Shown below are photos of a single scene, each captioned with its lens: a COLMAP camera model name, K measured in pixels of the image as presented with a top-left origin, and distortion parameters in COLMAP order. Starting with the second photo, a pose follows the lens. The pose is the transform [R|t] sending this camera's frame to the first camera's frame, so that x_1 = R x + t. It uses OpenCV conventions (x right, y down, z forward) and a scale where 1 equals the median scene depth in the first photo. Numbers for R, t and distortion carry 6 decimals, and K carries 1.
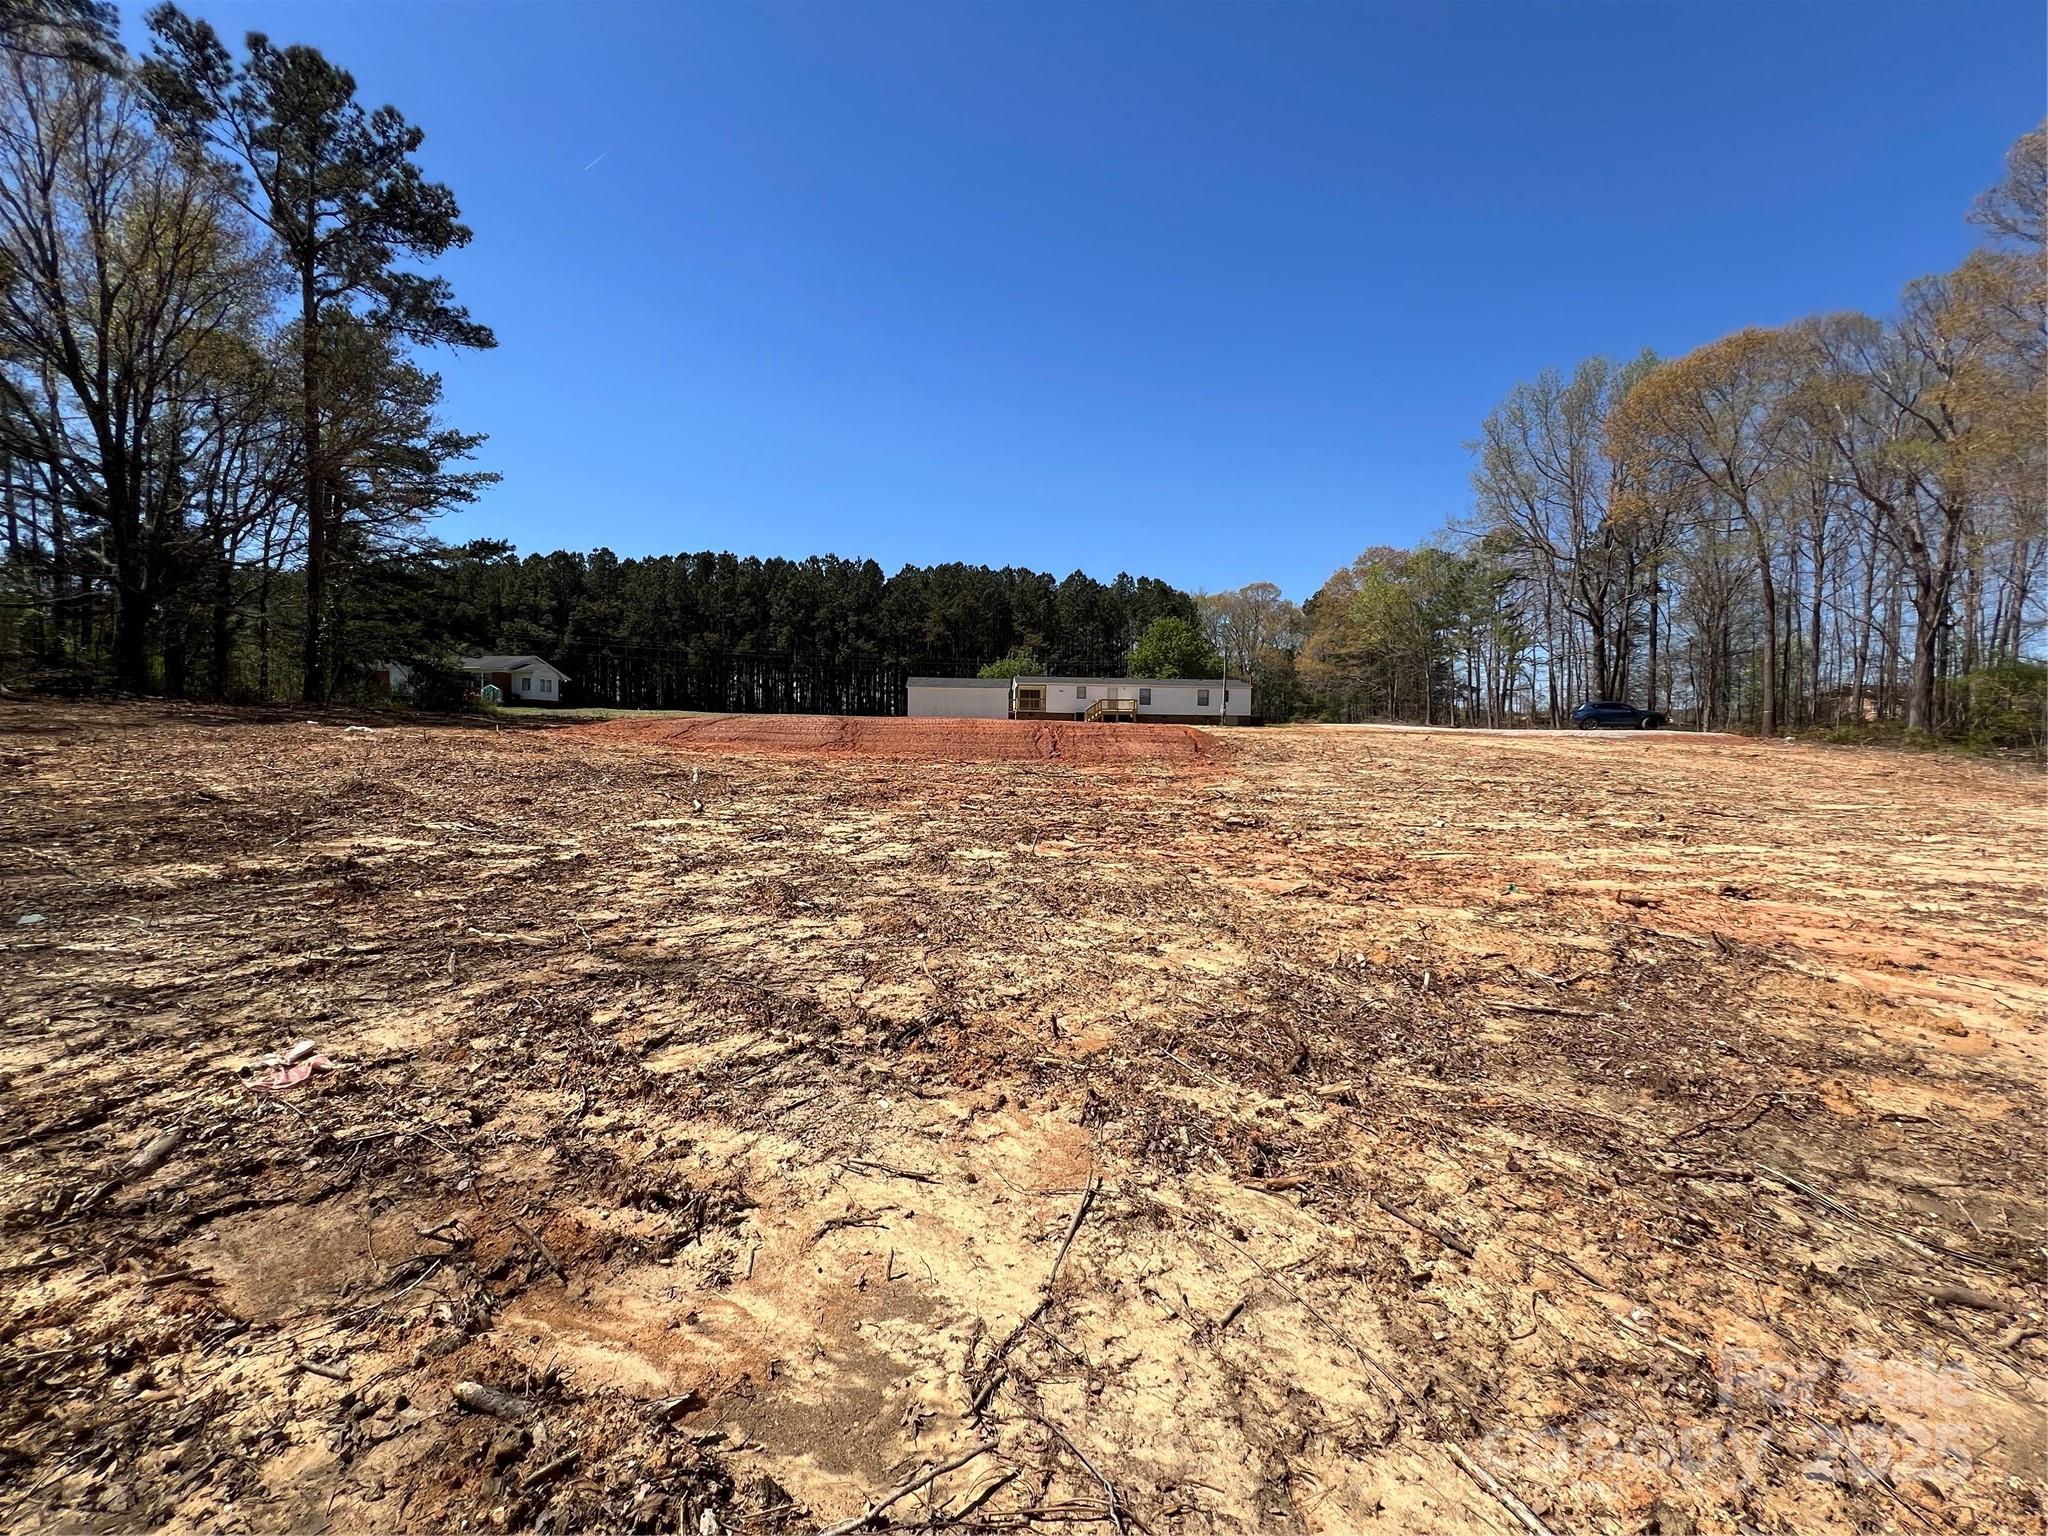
lens RADIAL K [[823.3, 0, 1018.6], [0, 823.3, 761.7], [0, 0, 1]] dist [-0.001298, 0.000038]
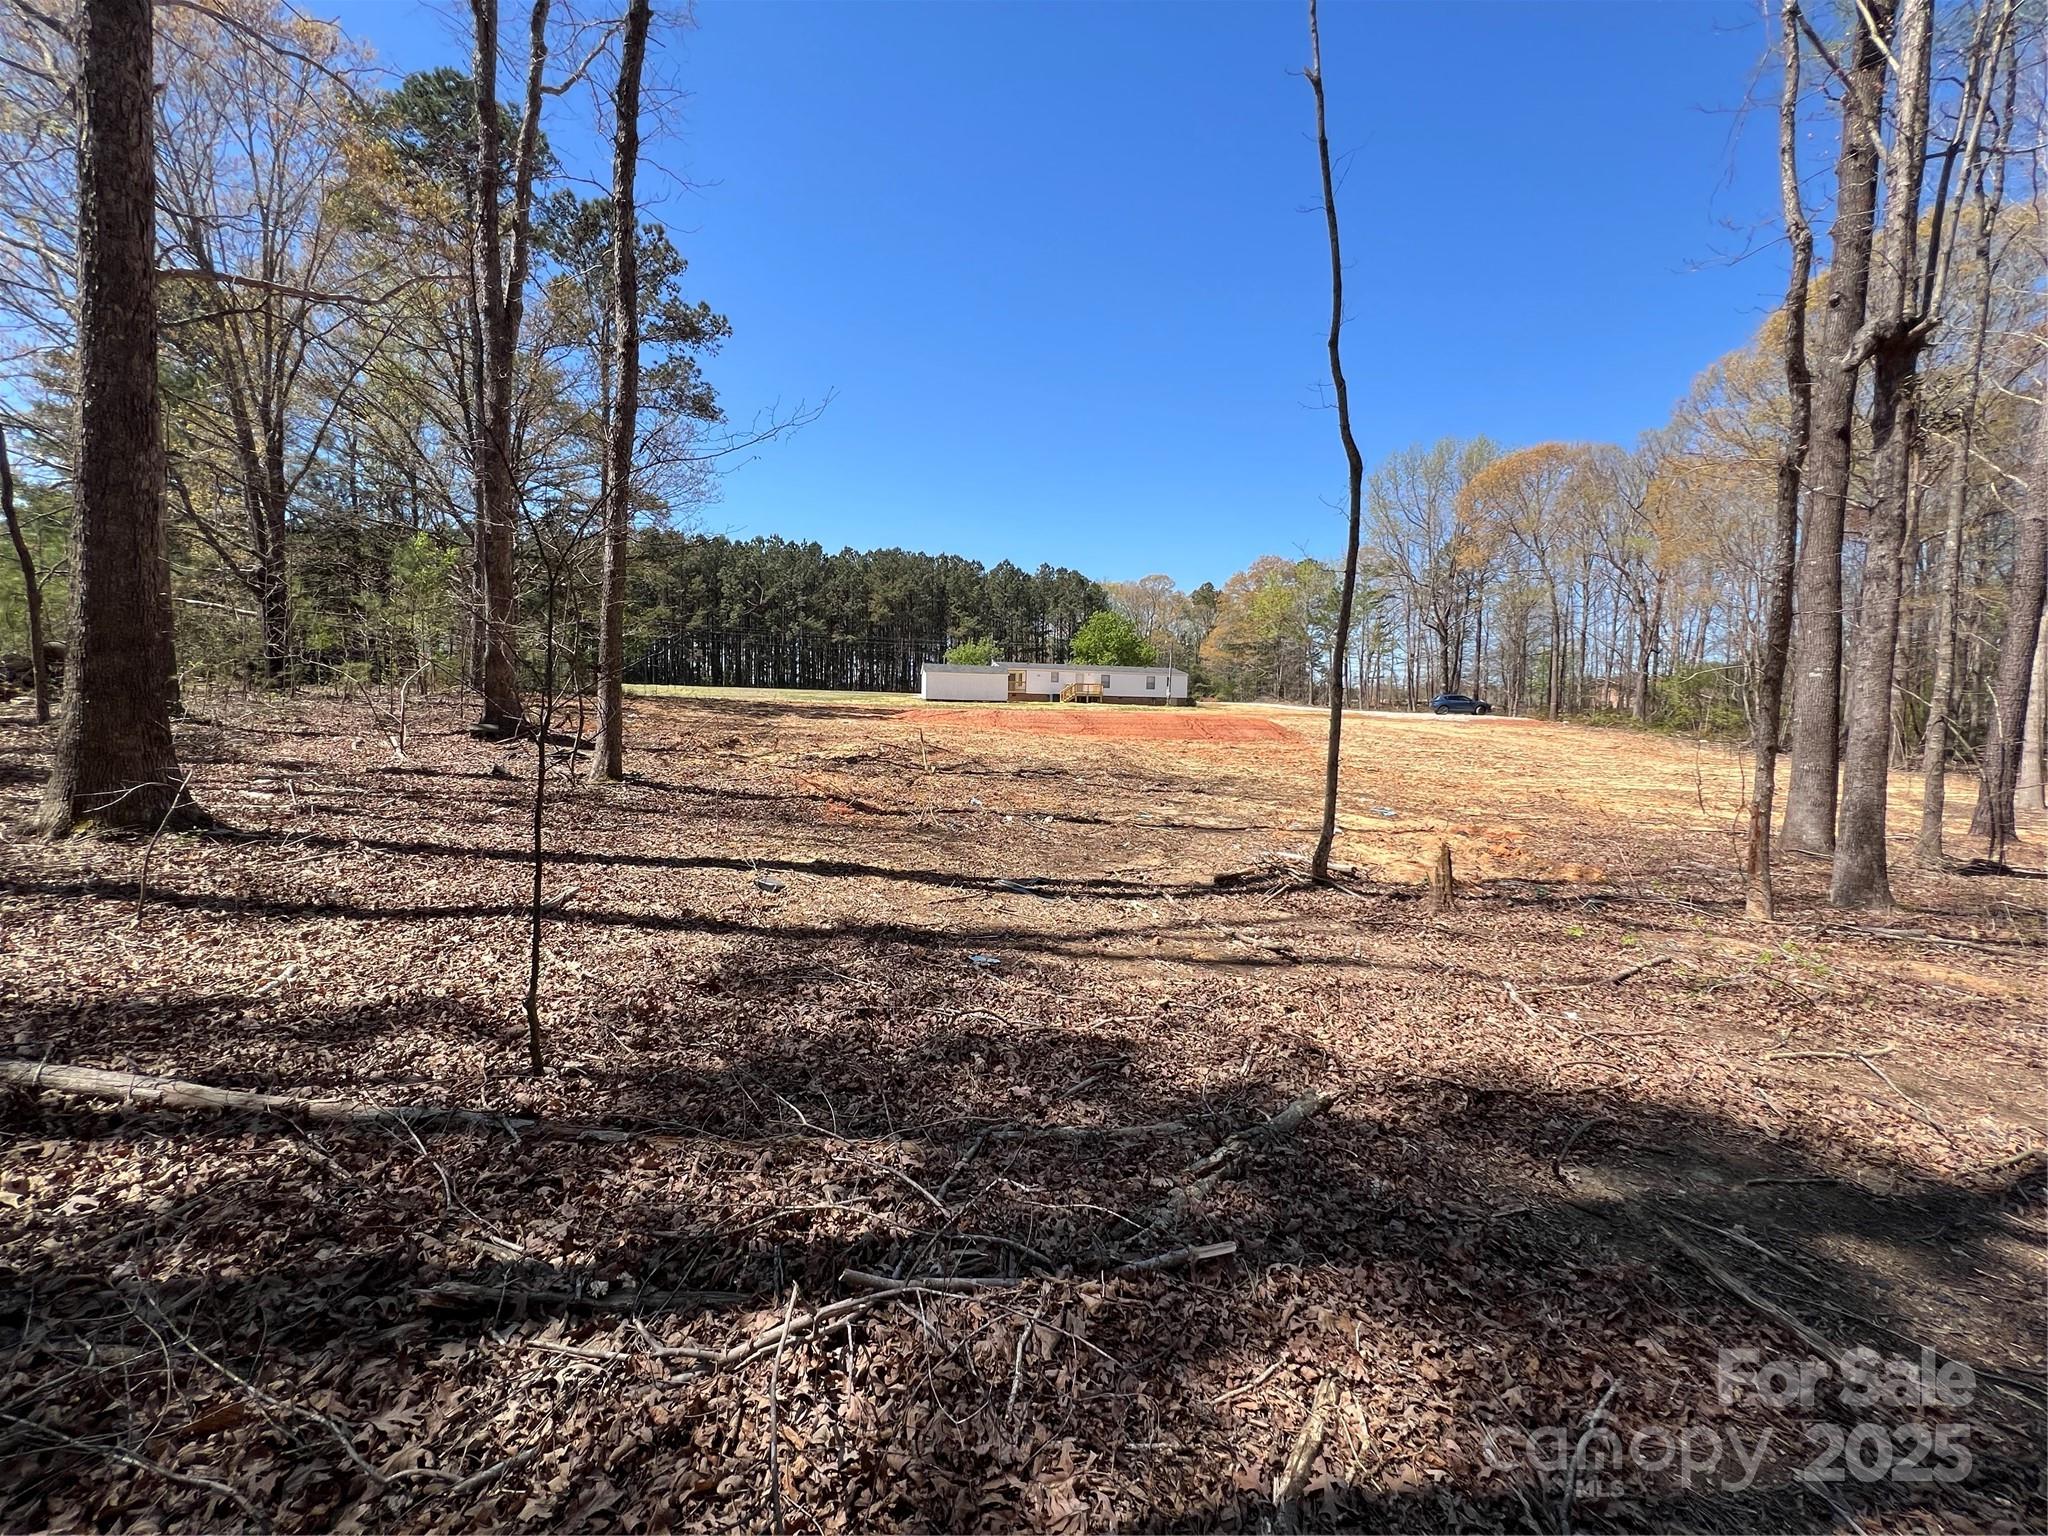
lens RADIAL K [[823.3, 0, 1018.6], [0, 823.3, 761.7], [0, 0, 1]] dist [-0.001298, 0.000038]
pose [[0.985153, -0.001862, 0.171669, -0.178730], [-0.004687, 0.999277, 0.037739, -0.004952], [-0.171615, -0.037983, 0.984432, -0.182121]]
